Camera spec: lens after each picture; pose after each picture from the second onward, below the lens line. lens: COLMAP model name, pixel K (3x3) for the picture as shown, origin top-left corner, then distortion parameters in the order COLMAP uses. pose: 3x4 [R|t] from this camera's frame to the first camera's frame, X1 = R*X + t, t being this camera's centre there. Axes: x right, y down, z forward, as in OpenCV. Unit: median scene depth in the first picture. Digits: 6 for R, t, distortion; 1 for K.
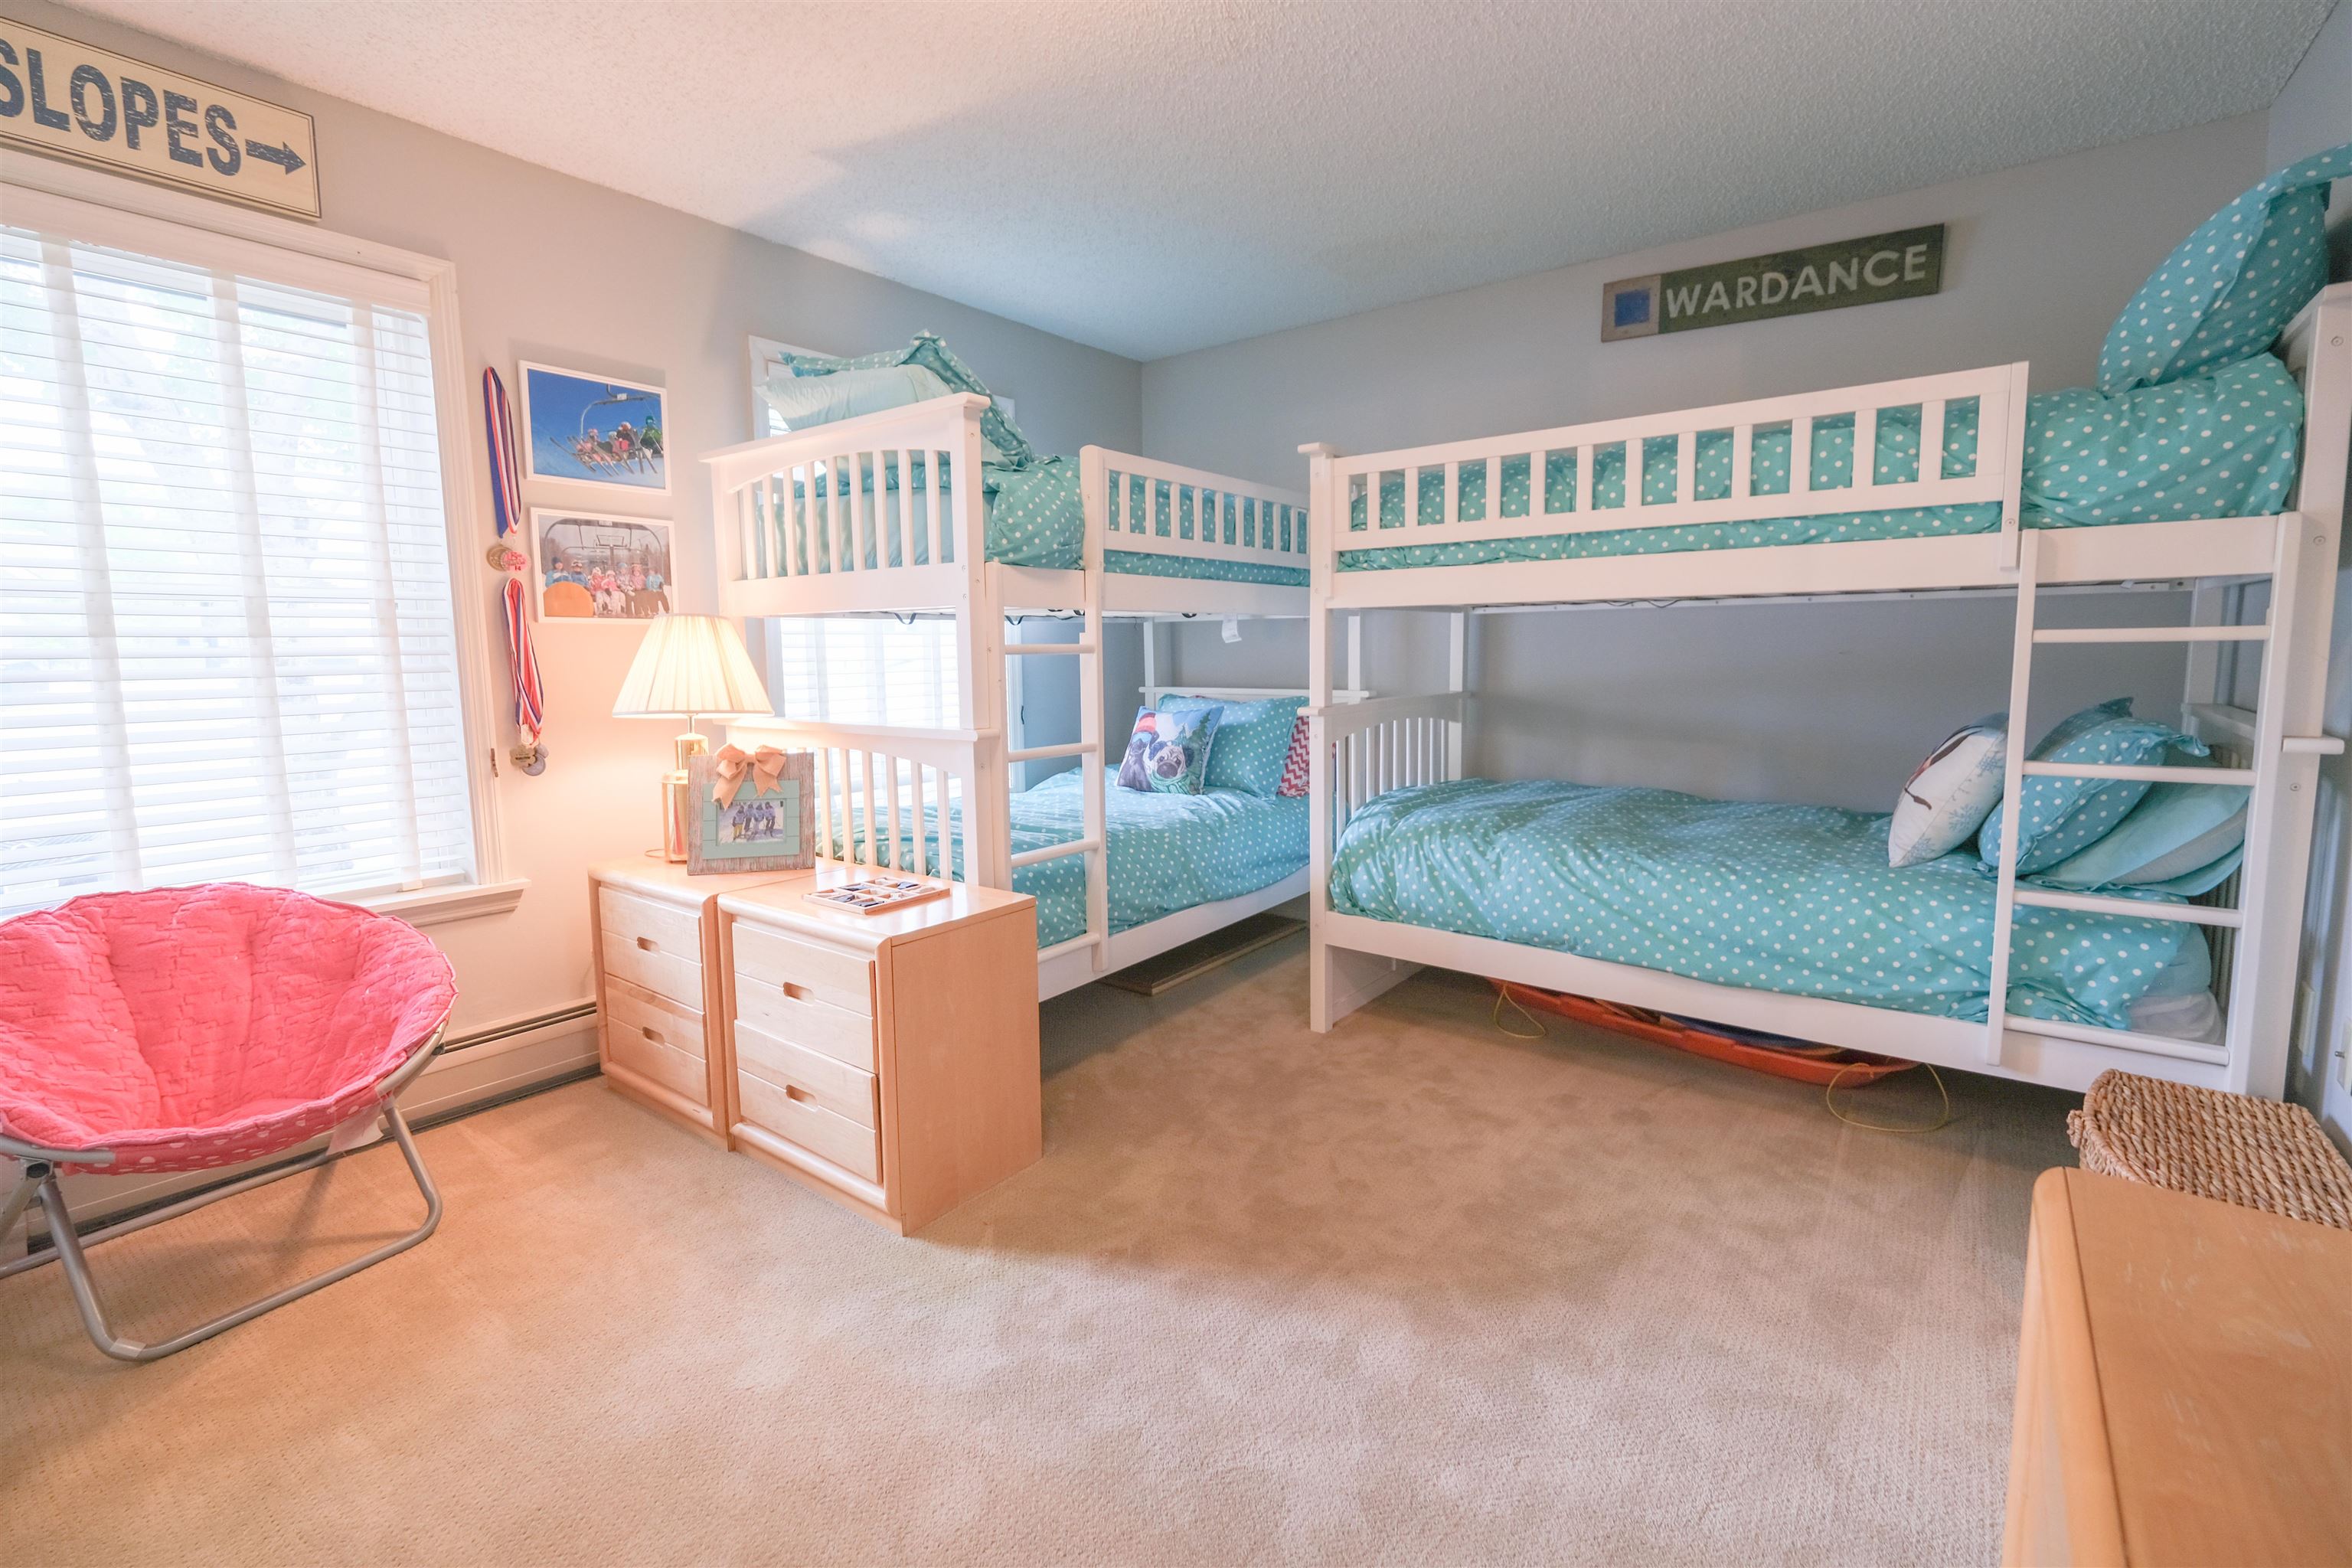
lens RADIAL K [[1023.9, 0, 1176.2], [0, 1023.9, 764.3], [0, 0, 1]] dist [0.000135, 0.000669]
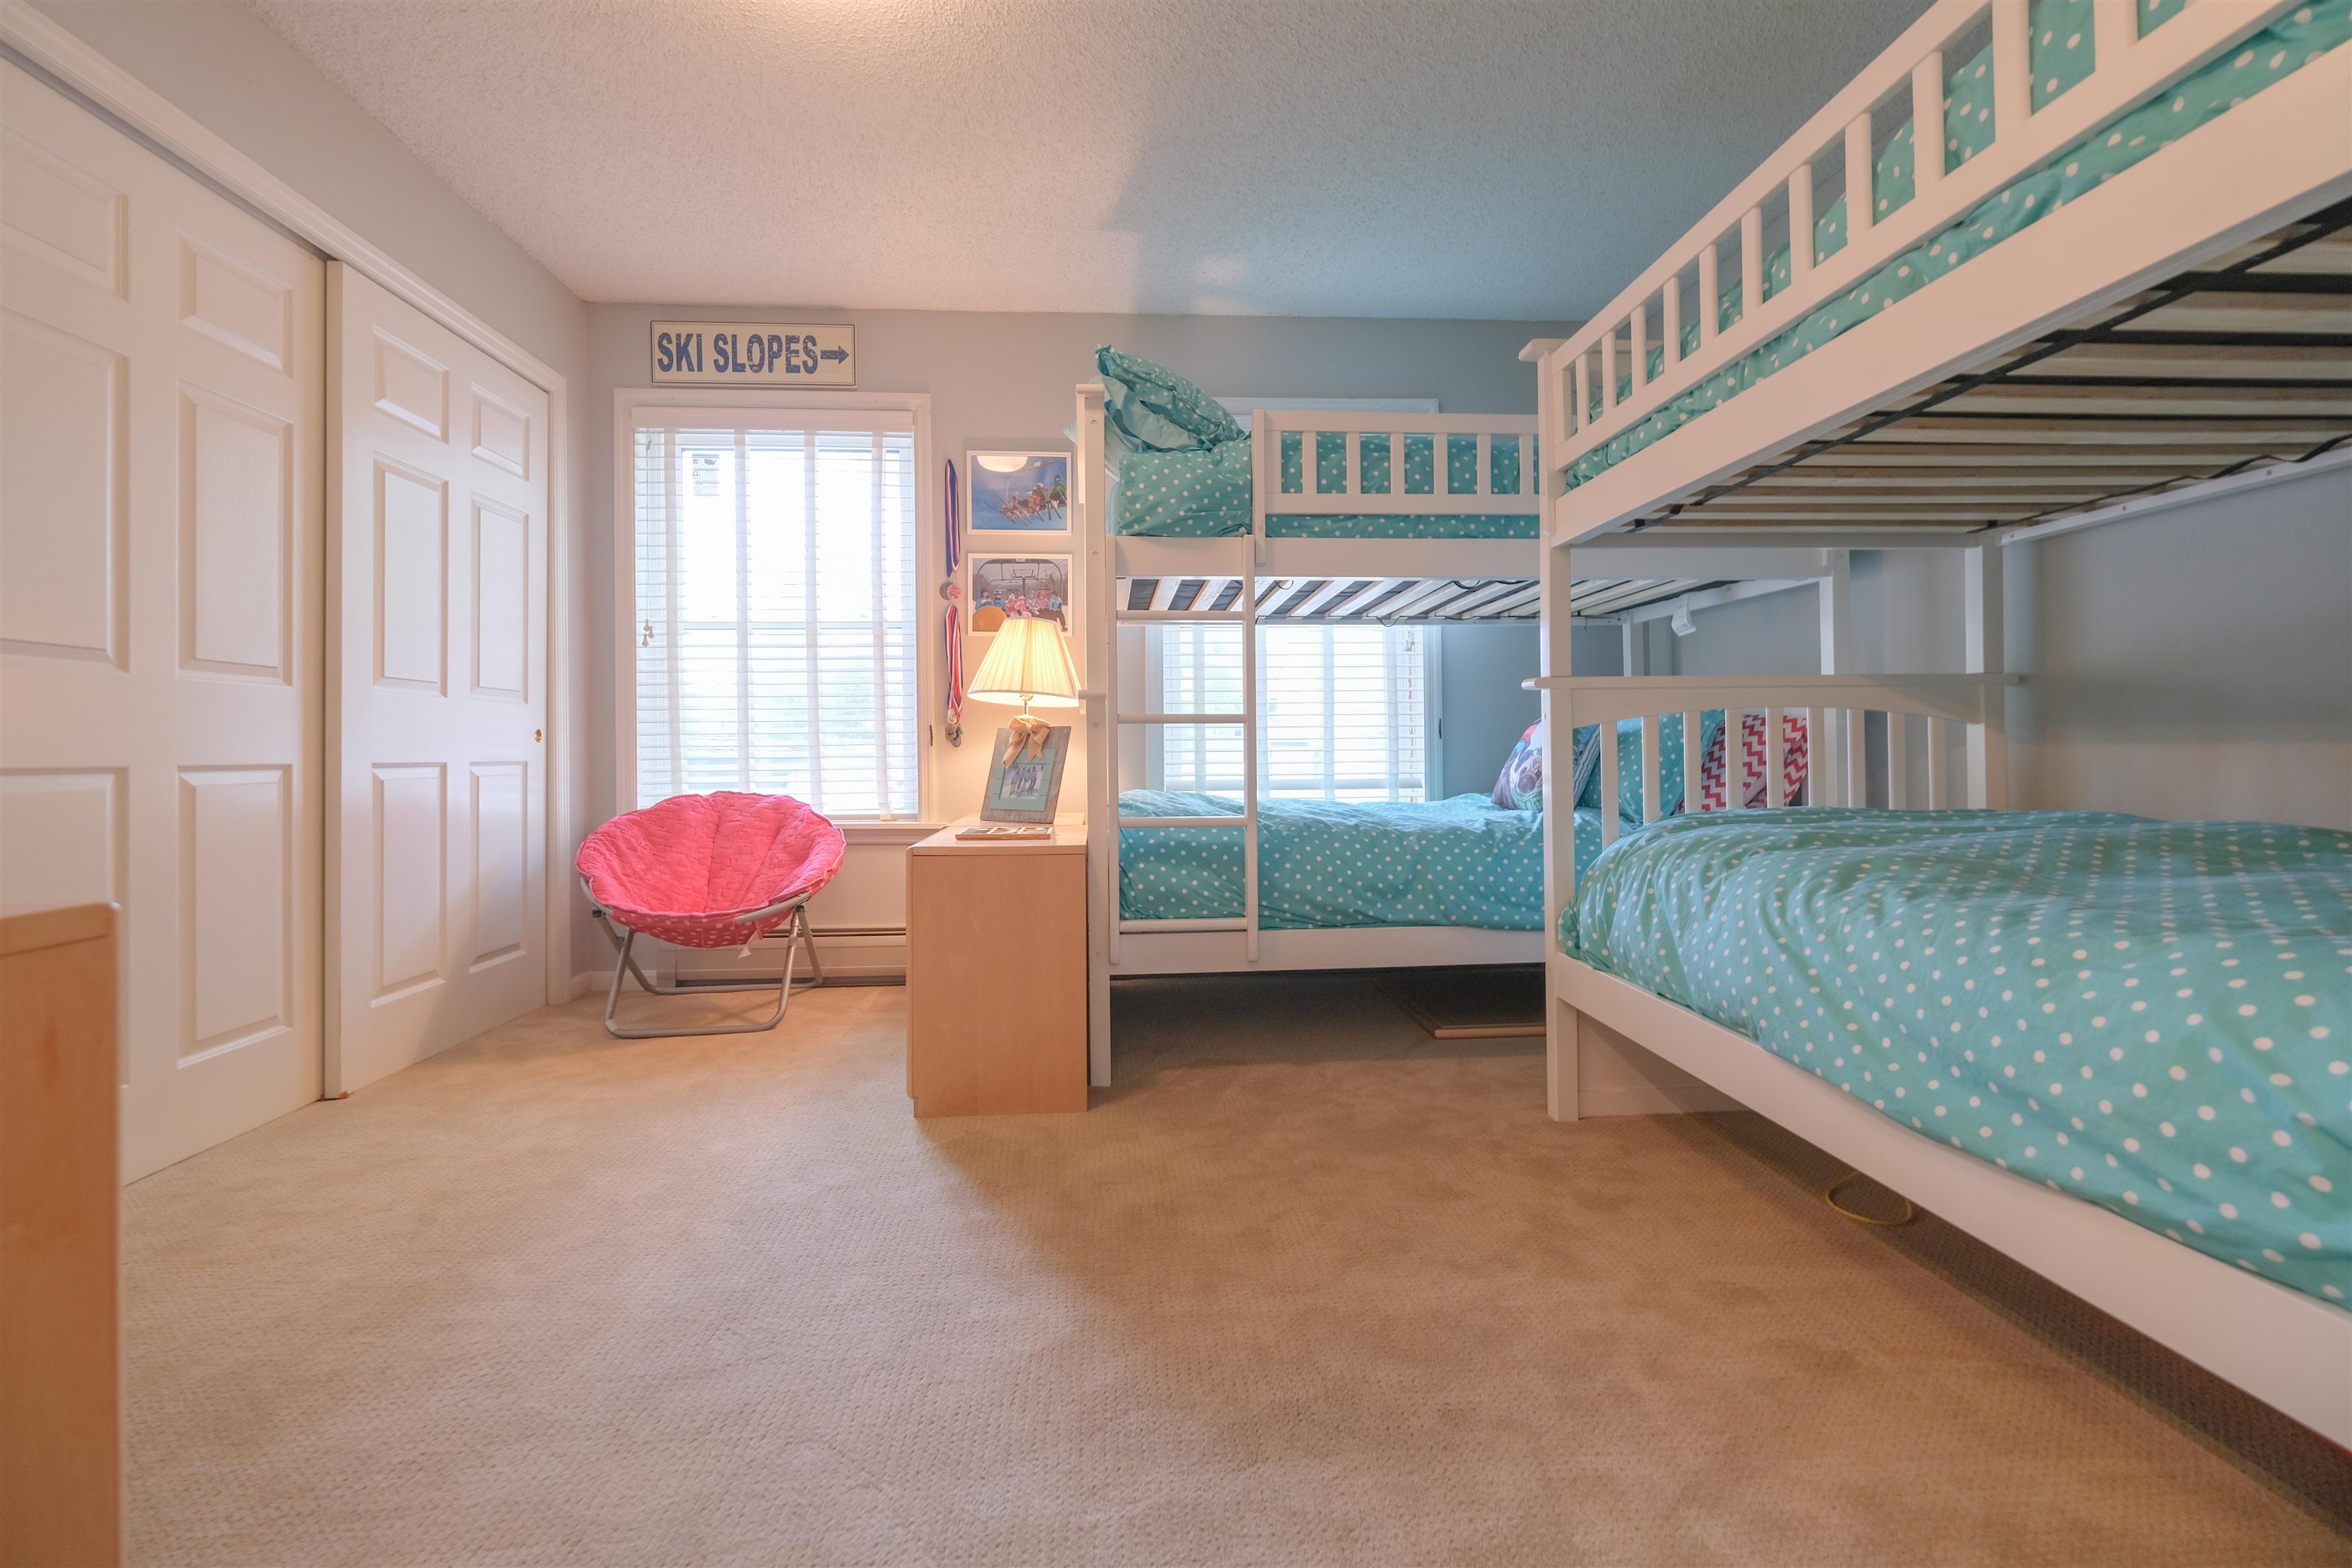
lens RADIAL K [[1018.9, 0, 1175.4], [0, 1018.9, 758.7], [0, 0, 1]] dist [-0.001650, -0.000512]
pose [[0.656535, 0.012406, -0.754194, 0.611231], [-0.086758, 0.994471, -0.059166, 0.084687], [0.749290, 0.104277, 0.653981, 0.345500]]
